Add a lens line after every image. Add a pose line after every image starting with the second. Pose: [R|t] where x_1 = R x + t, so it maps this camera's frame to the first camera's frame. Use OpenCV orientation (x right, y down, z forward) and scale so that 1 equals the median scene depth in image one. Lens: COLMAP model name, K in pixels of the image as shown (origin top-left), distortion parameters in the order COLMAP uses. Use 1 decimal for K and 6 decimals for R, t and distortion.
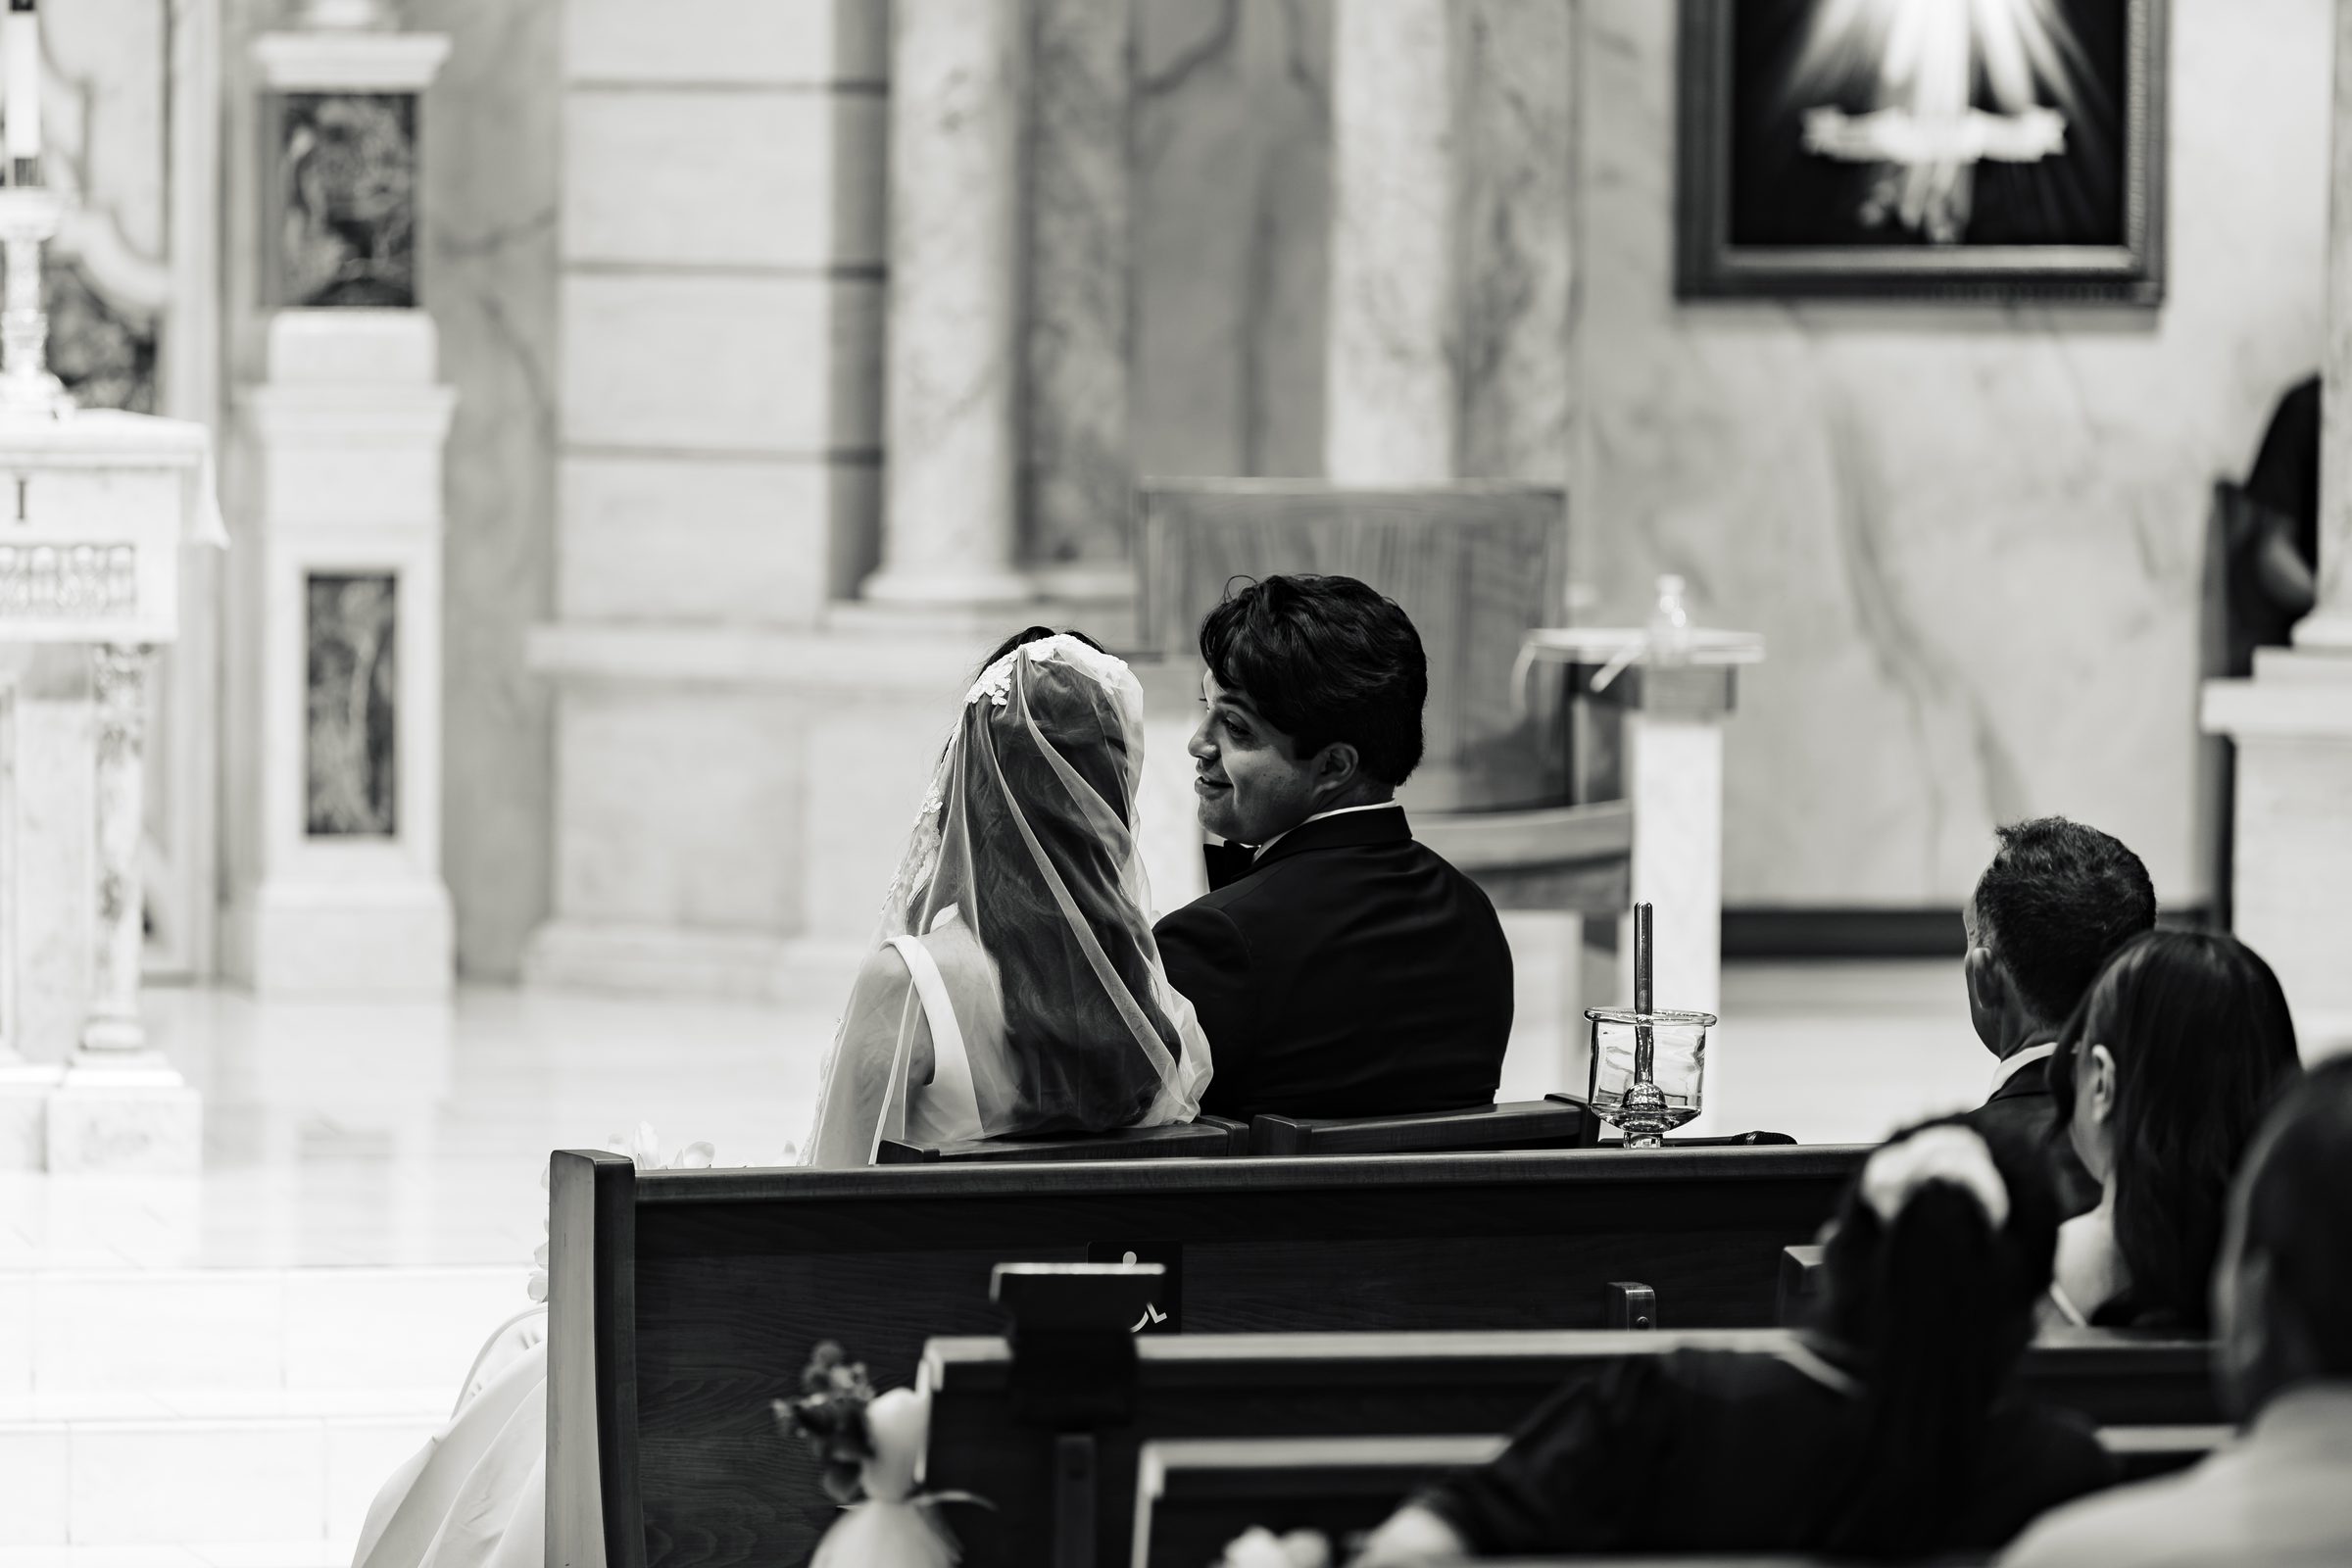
lens RADIAL K [[13183.9, 0, 1176.0], [0, 13183.9, 784.0], [0, 0, 1]] dist [0.304436, -27.945997]
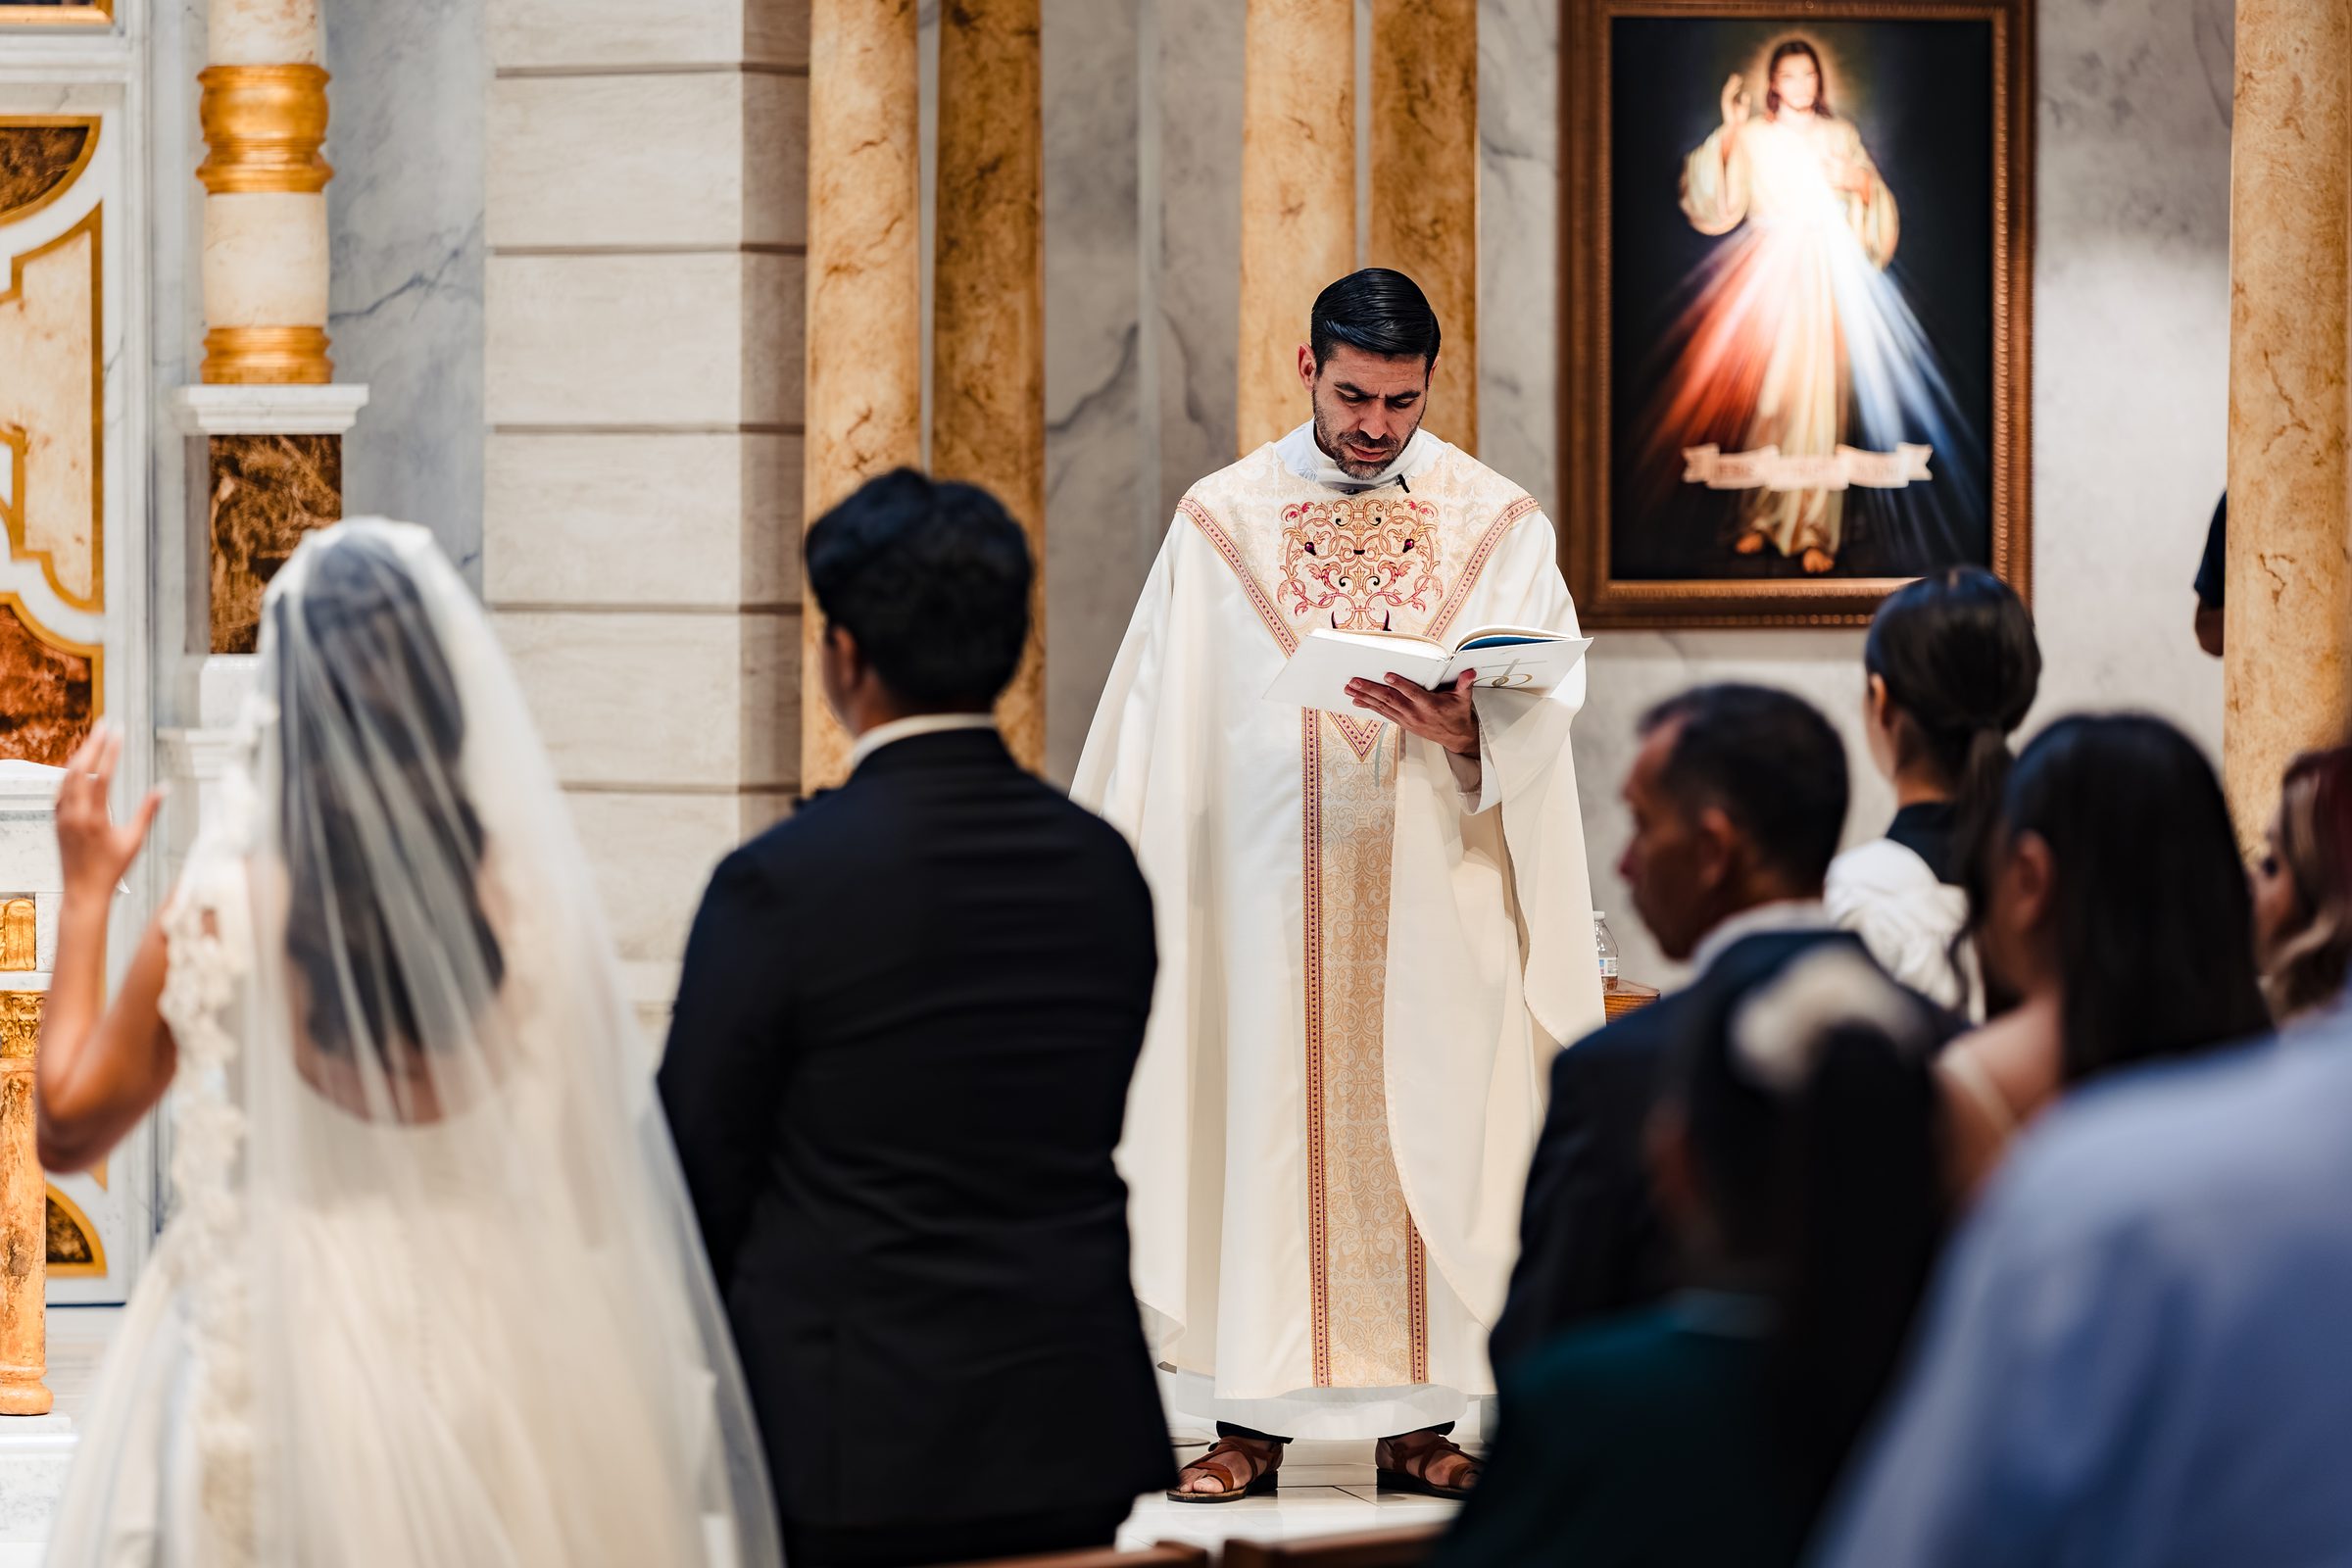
lens RADIAL K [[11001.7, 0, 1176.0], [0, 11001.7, 784.0], [0, 0, 1]] dist [0.108678, -5.049949]
pose [[0.999871, -0.009748, 0.012765, -0.003640], [0.010037, 0.999691, -0.022728, -0.005288], [-0.012540, 0.022853, 0.999660, 0.140772]]
